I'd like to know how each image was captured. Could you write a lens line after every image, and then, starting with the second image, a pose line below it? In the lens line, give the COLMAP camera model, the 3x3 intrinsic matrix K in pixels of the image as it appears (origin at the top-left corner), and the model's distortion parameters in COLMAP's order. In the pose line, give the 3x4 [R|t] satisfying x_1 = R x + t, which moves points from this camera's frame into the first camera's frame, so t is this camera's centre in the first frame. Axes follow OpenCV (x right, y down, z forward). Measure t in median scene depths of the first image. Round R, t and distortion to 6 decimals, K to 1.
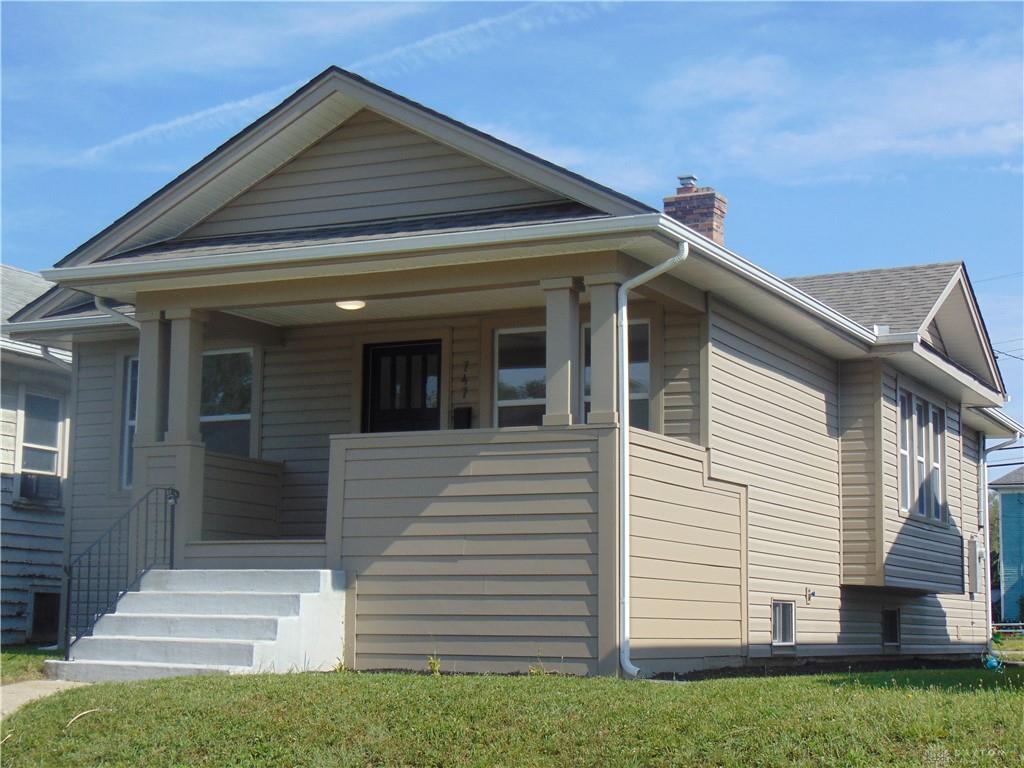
lens RADIAL K [[1795.9, 0, 511.9], [0, 1795.9, 387.2], [0, 0, 1]] dist [0.089808, 0.000000]
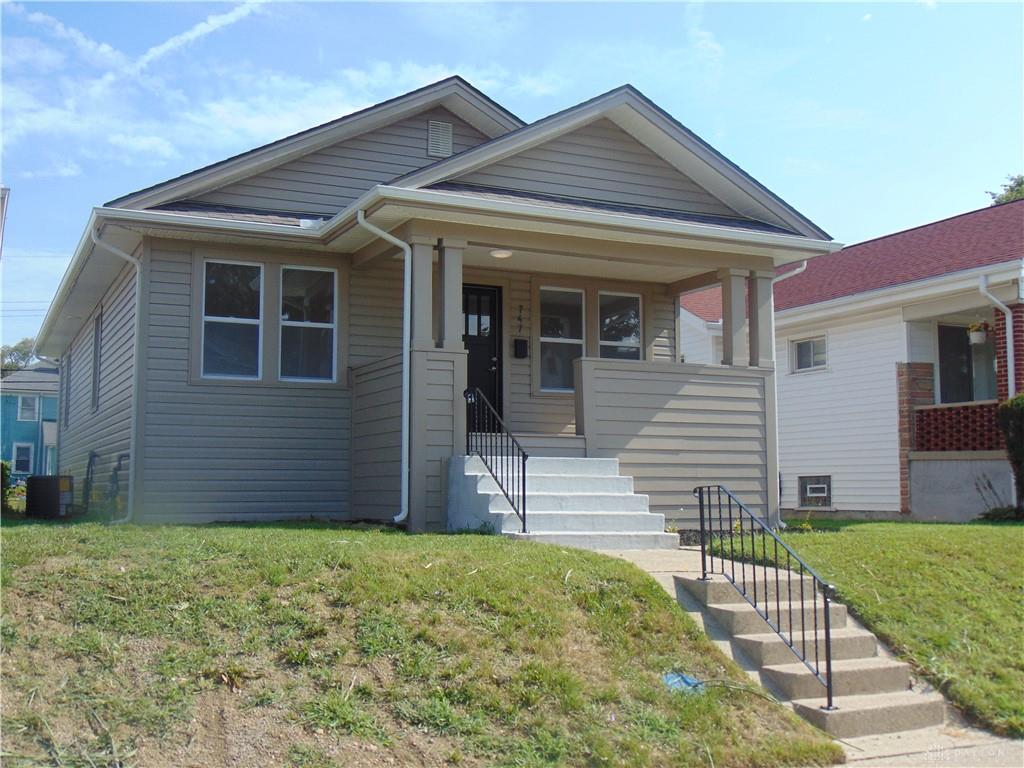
lens RADIAL K [[1155.1, 0, 509.0], [0, 1155.1, 380.1], [0, 0, 1]] dist [0.000189, 0.000000]
pose [[0.617981, 0.065002, 0.783501, -0.784508], [-0.098097, 0.995163, -0.005189, 0.052071], [-0.780049, -0.073652, 0.621368, 0.500586]]
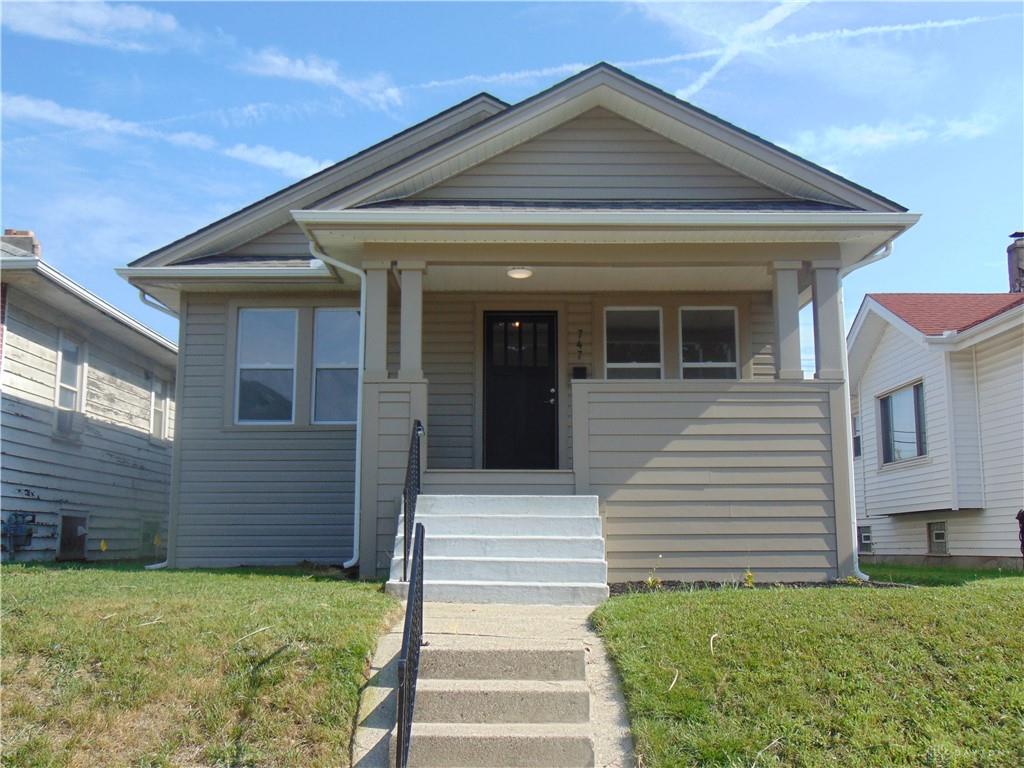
lens RADIAL K [[1050.3, 0, 514.6], [0, 1050.3, 380.0], [0, 0, 1]] dist [-0.013140, 0.000000]
pose [[0.894482, 0.055979, 0.443585, -0.423582], [-0.048698, 0.998427, -0.027799, 0.046700], [-0.444443, 0.003264, 0.895801, 0.404312]]
